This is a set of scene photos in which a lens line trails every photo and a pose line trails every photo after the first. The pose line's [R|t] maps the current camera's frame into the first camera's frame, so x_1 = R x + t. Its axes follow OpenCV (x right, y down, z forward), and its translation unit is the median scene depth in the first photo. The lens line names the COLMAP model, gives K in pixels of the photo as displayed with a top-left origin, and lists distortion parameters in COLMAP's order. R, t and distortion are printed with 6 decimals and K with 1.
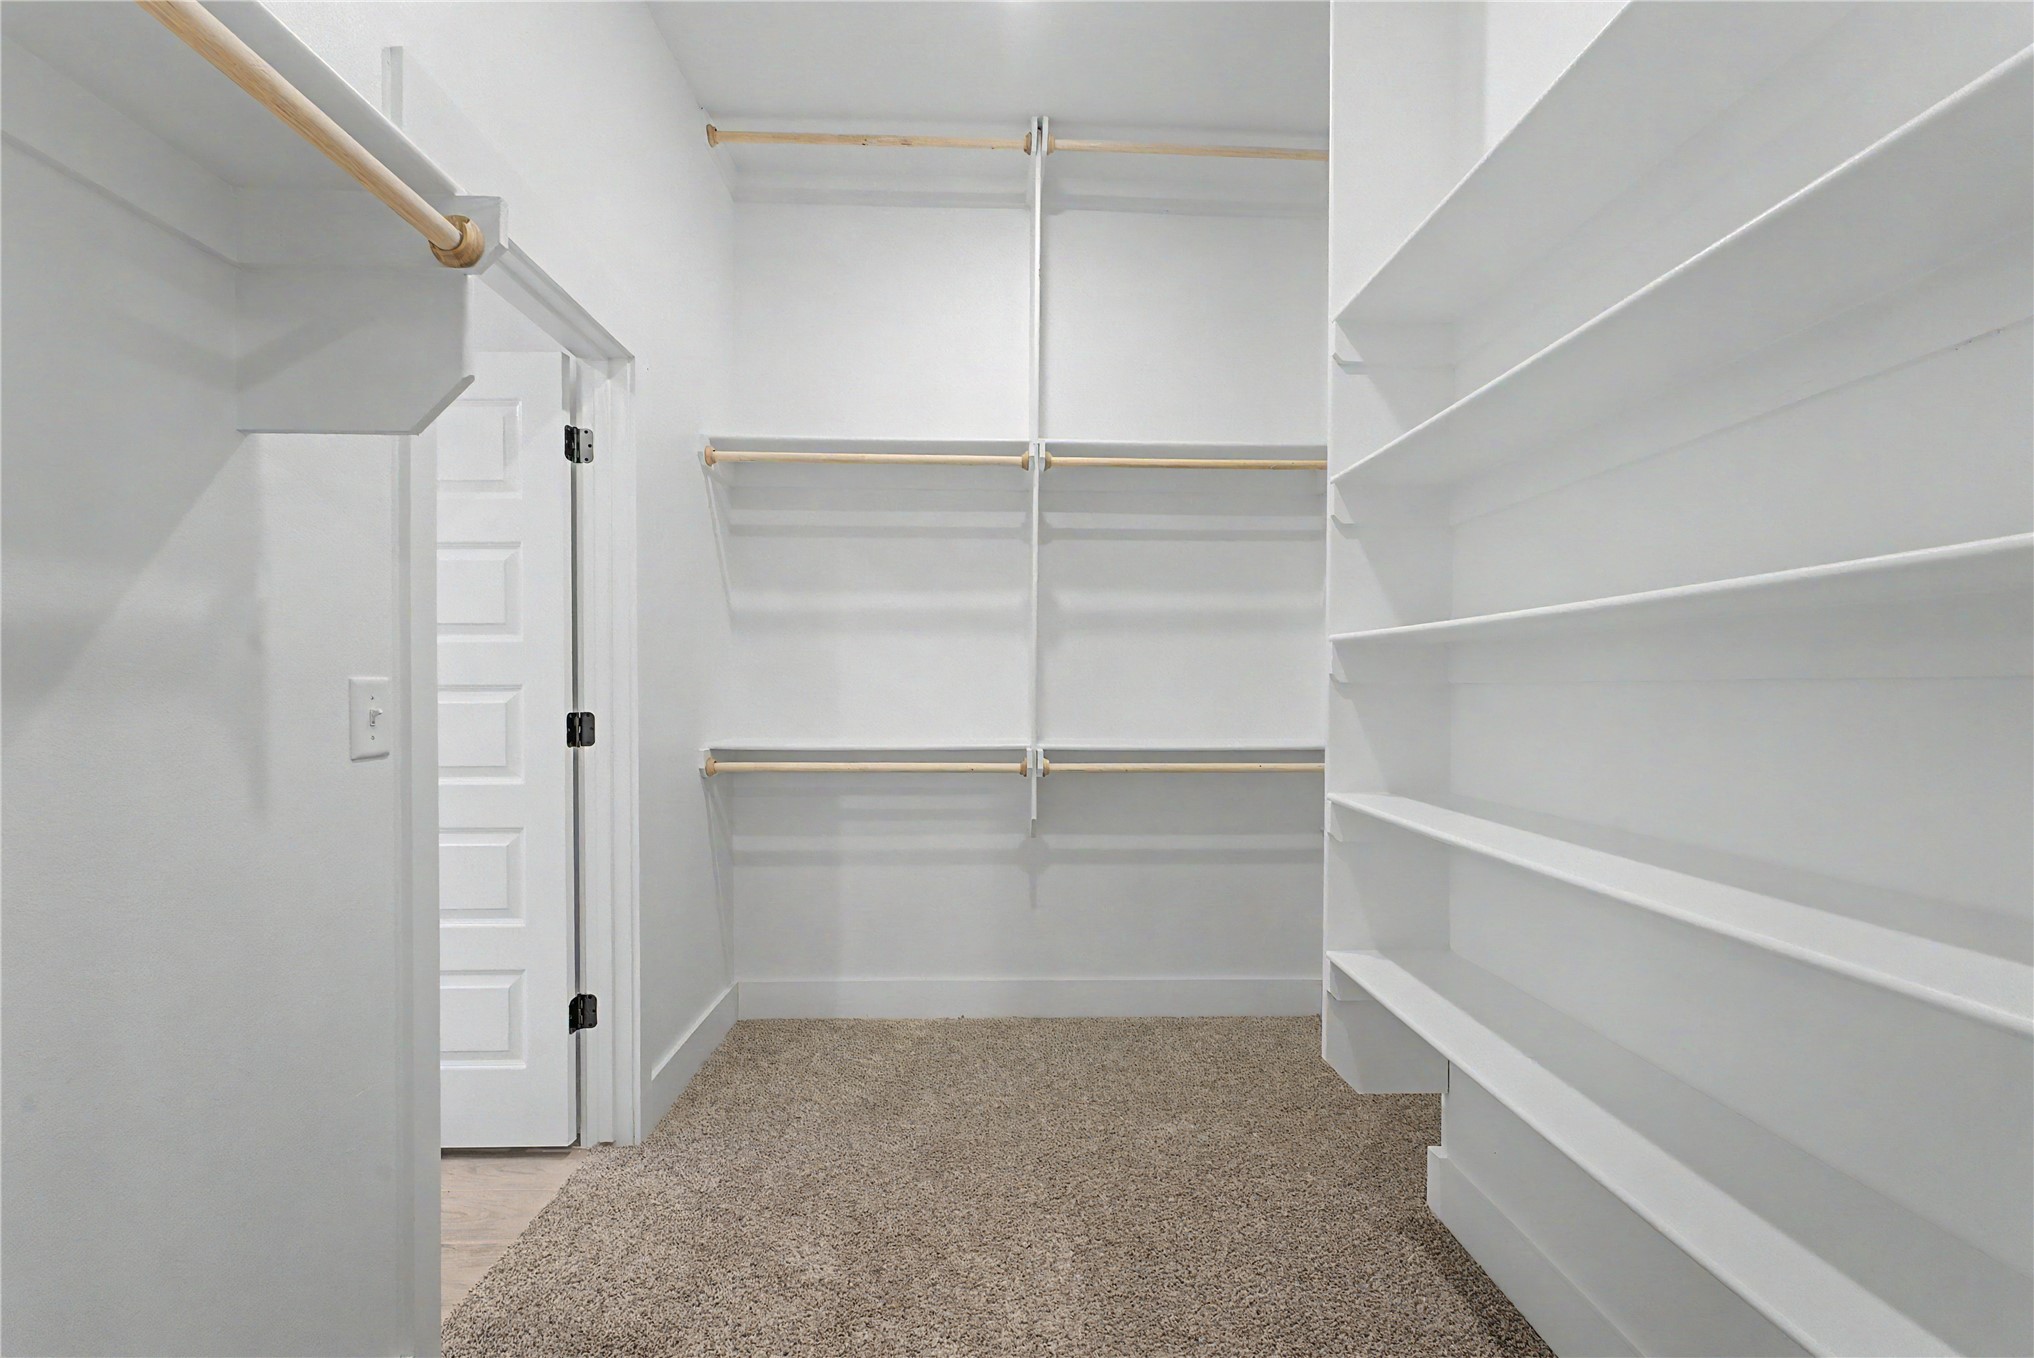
lens RADIAL K [[825.2, 0, 1009.9], [0, 825.2, 686.7], [0, 0, 1]] dist [-0.002159, -0.000117]
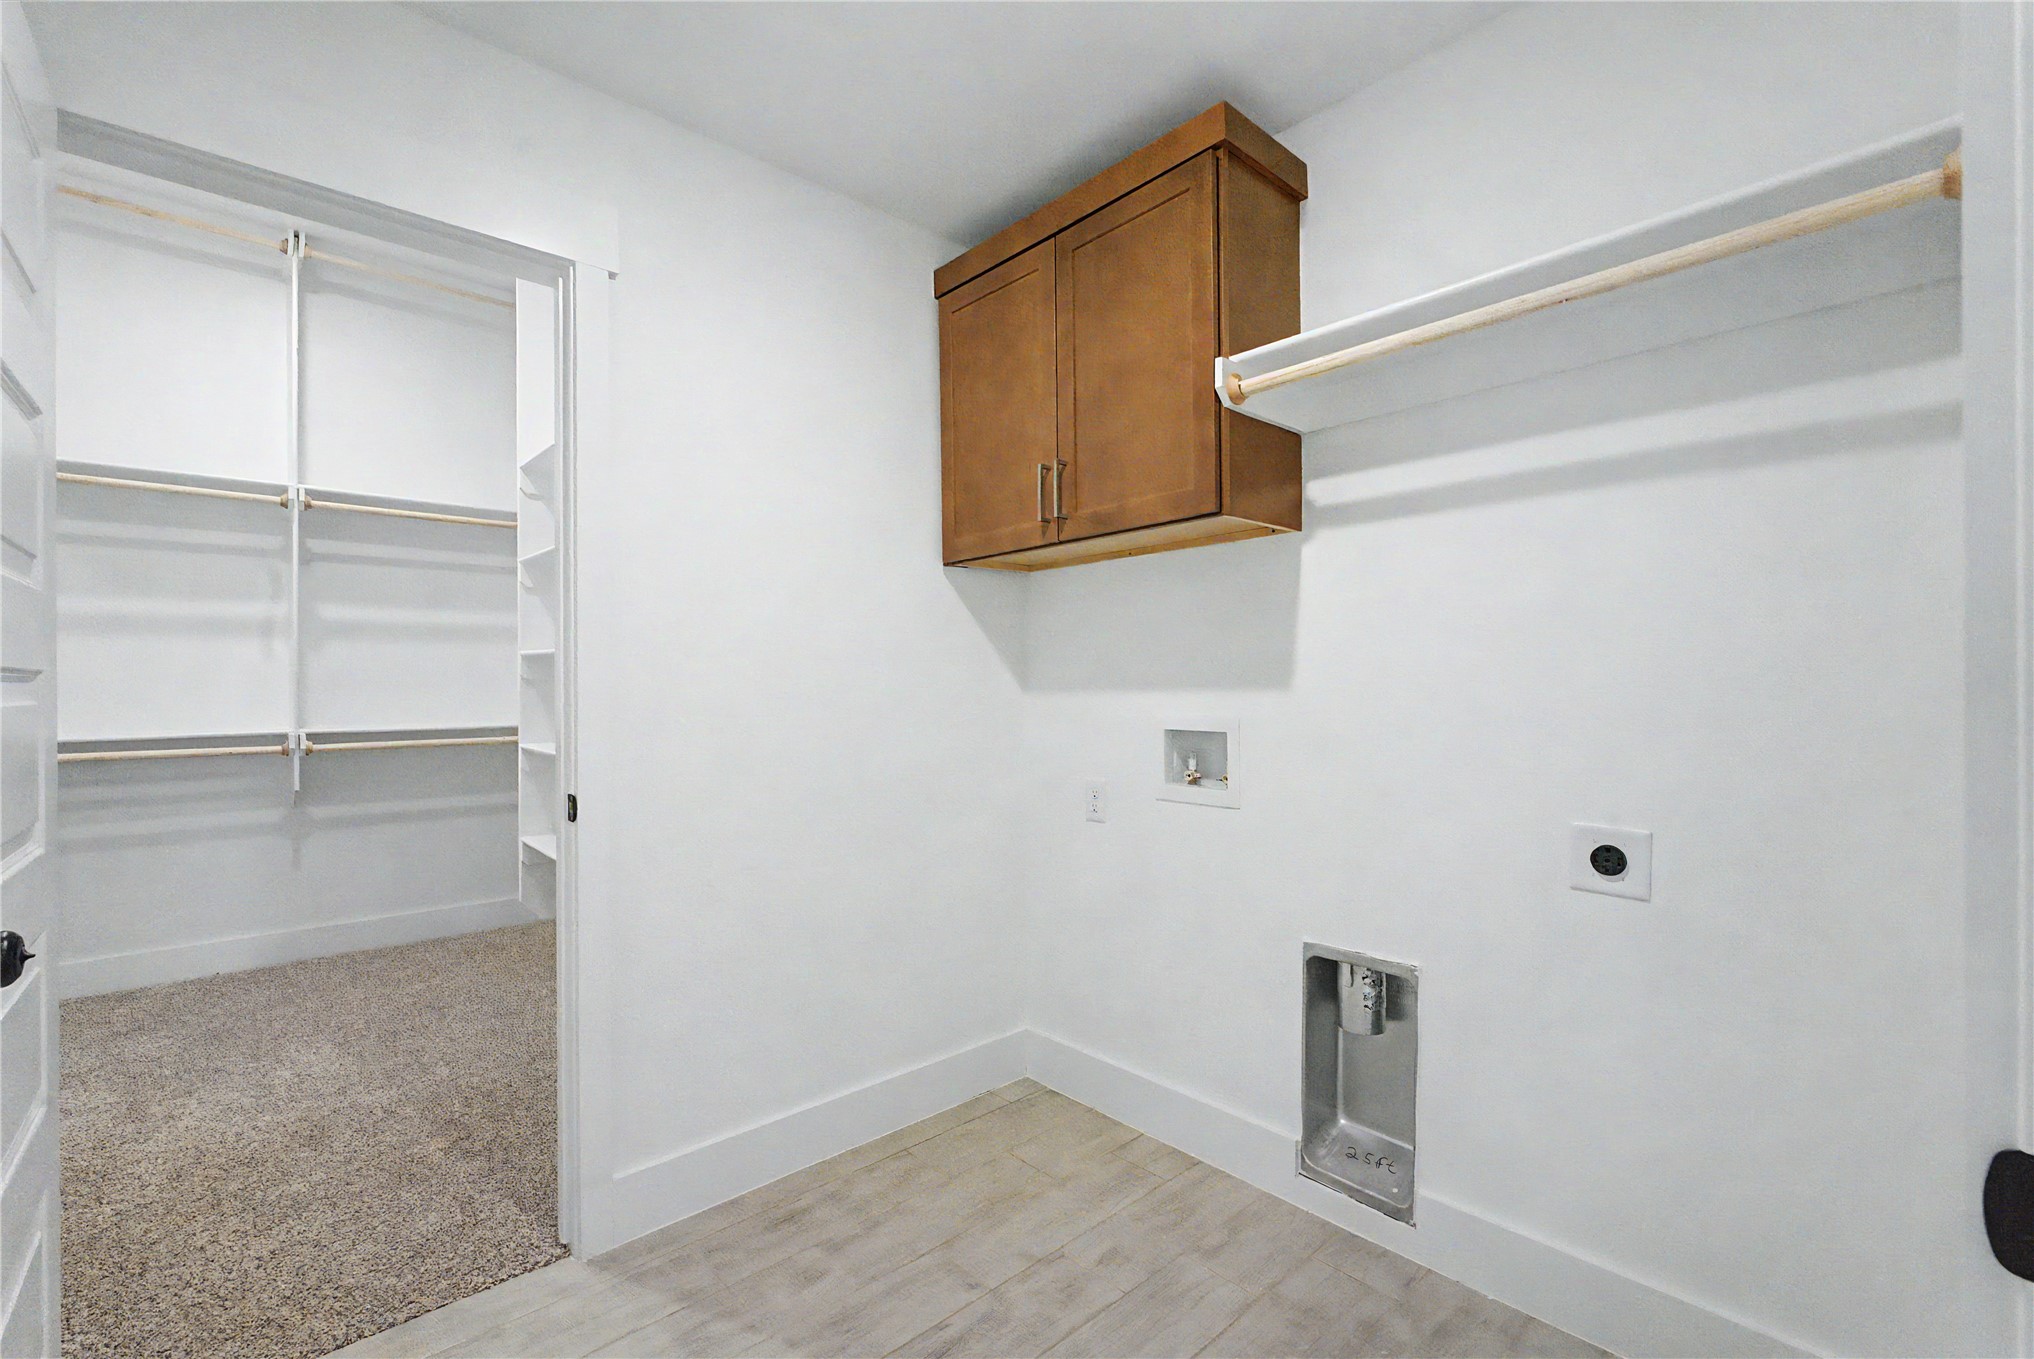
lens RADIAL K [[883.3, 0, 1017.6], [0, 883.3, 680.9], [0, 0, 1]] dist [-0.000221, 0.000080]
pose [[0.755385, -0.009325, 0.655215, -0.020974], [0.014410, 0.999893, -0.002382, 0.011695], [-0.655122, 0.011241, 0.755439, -0.712436]]
